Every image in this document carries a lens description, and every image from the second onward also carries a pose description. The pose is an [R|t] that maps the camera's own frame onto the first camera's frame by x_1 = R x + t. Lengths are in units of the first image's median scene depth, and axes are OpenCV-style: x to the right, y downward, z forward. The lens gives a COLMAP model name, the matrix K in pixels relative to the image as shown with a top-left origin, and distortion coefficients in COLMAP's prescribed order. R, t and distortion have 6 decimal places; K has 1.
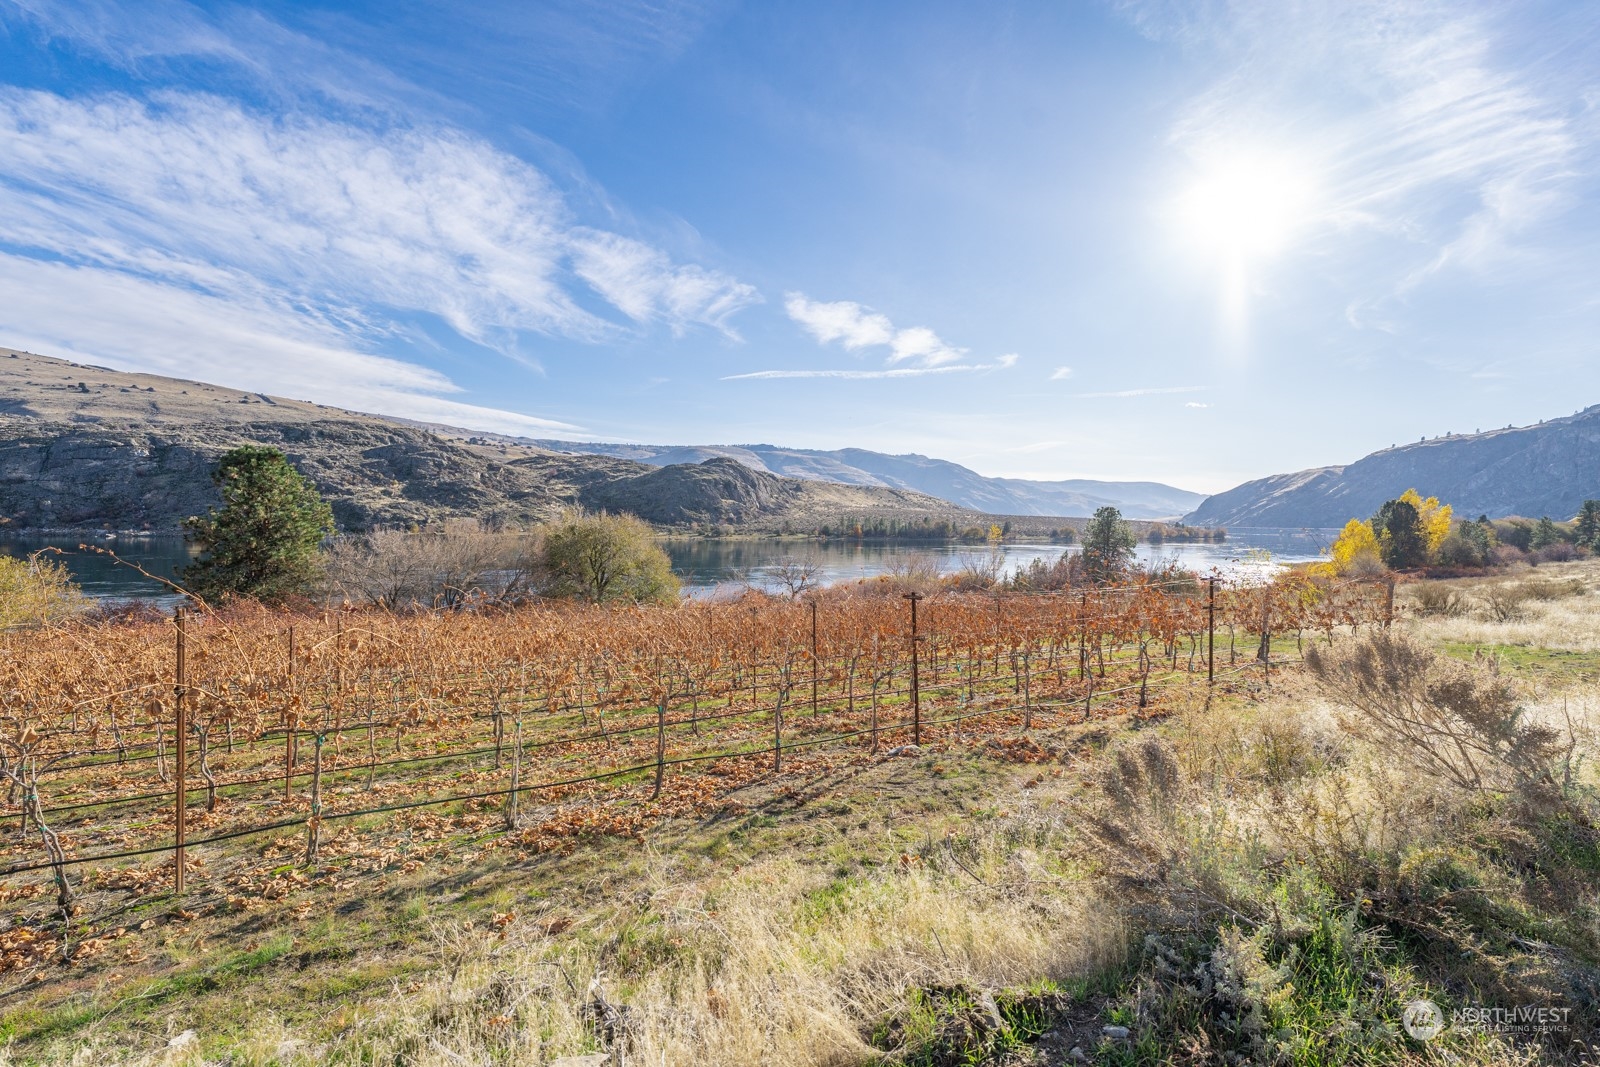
lens RADIAL K [[639.2, 0, 791.8], [0, 639.2, 532.6], [0, 0, 1]] dist [0.000134, -0.000310]
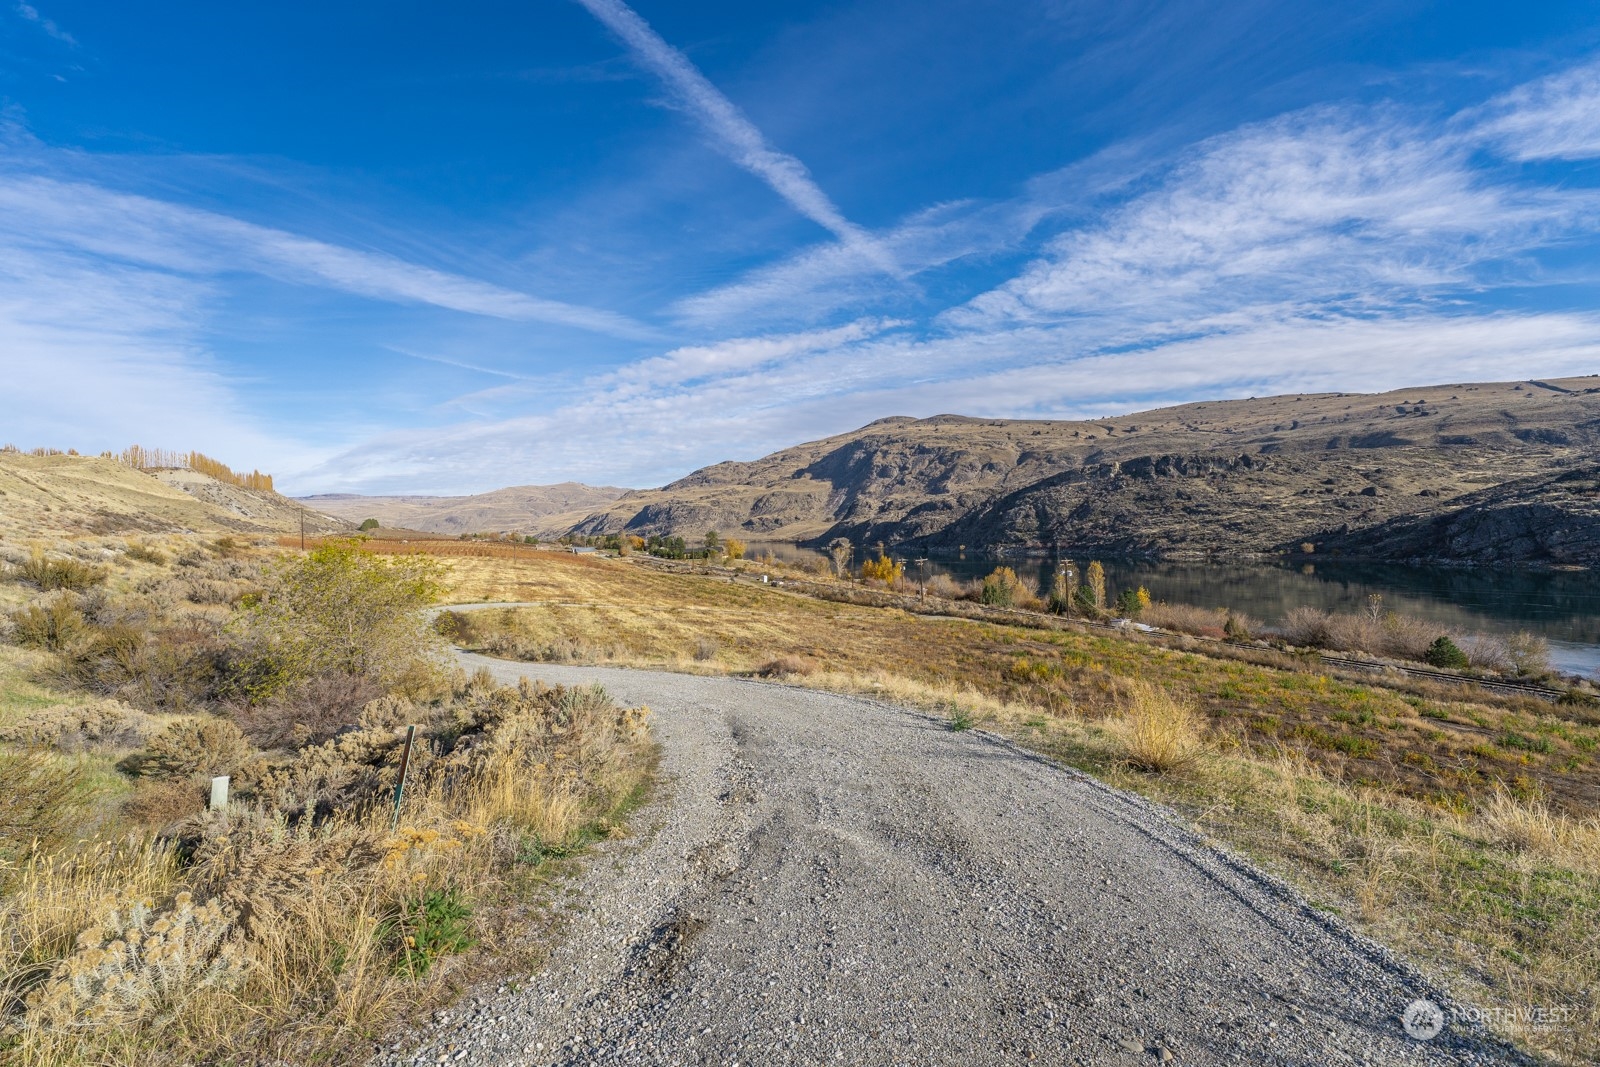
lens RADIAL K [[639.2, 0, 796.6], [0, 639.2, 534.9], [0, 0, 1]] dist [0.000134, -0.000310]
pose [[0.098089, -0.009859, -0.995129, -0.153134], [0.008807, 0.999920, -0.009038, -0.018557], [0.995139, -0.007877, 0.098168, -0.185540]]
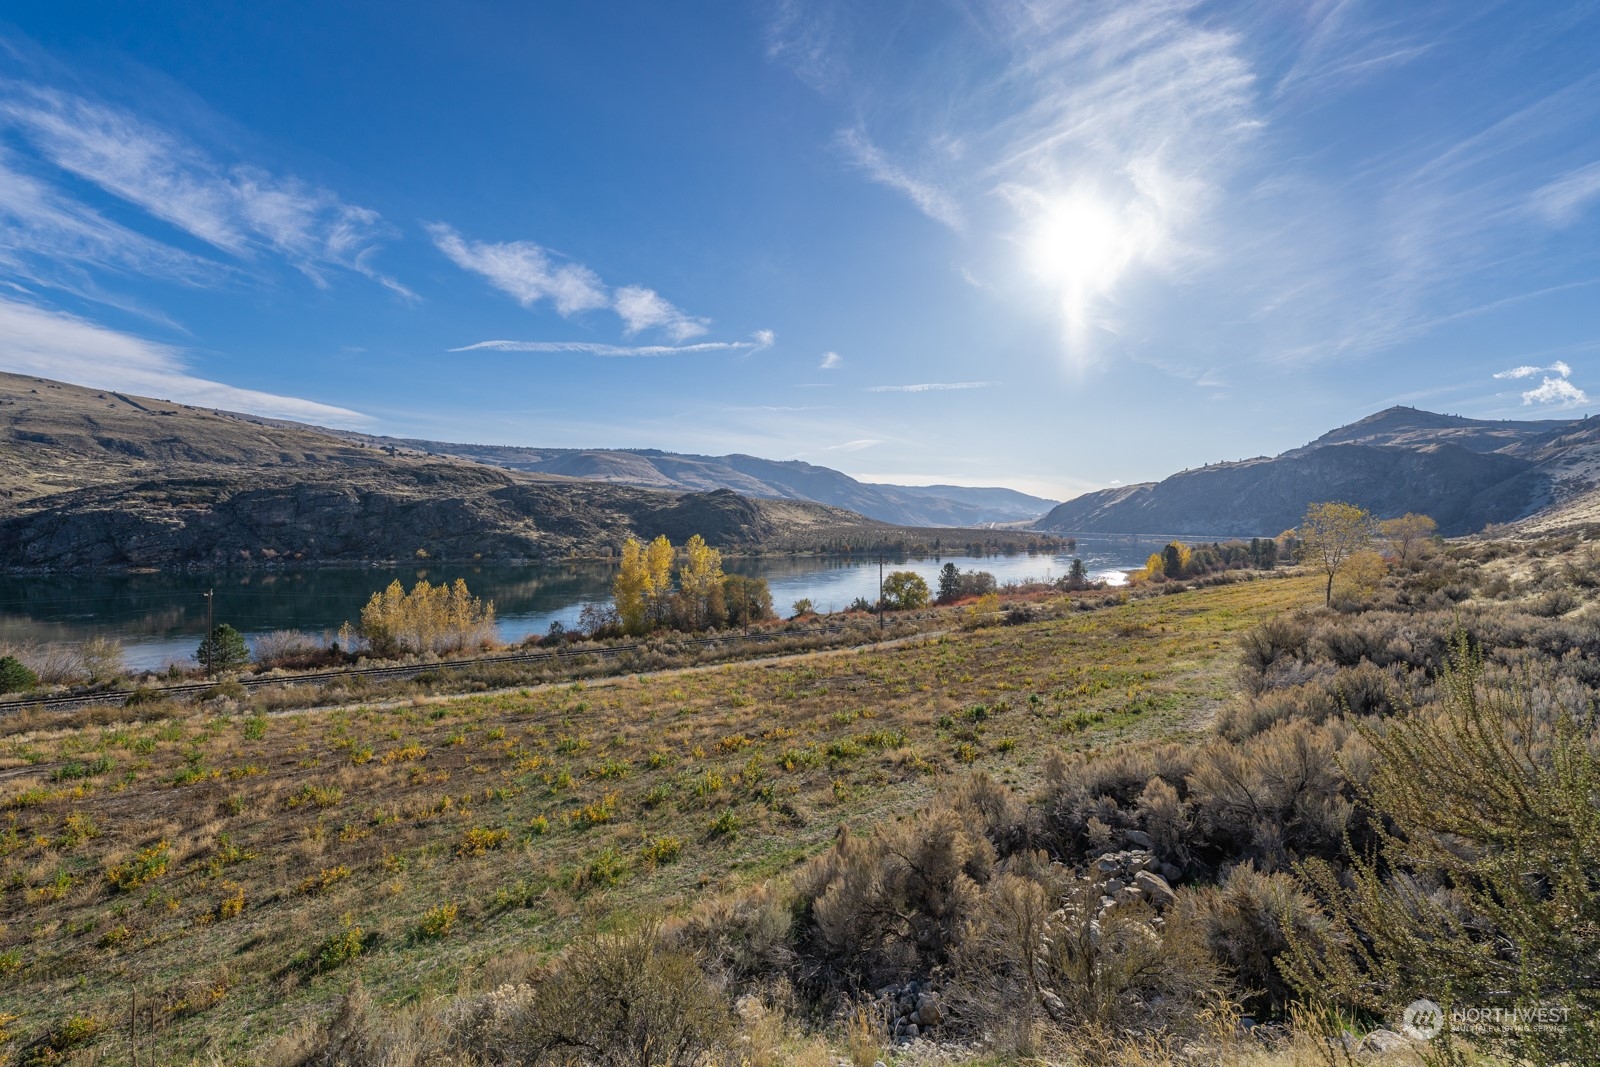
lens RADIAL K [[639.2, 0, 798.2], [0, 639.2, 531.2], [0, 0, 1]] dist [0.000134, -0.000310]
pose [[0.979319, -0.006616, 0.202216, -0.154499], [0.007797, 0.999957, -0.005041, -0.018422], [-0.202174, 0.006513, 0.979328, -0.183142]]
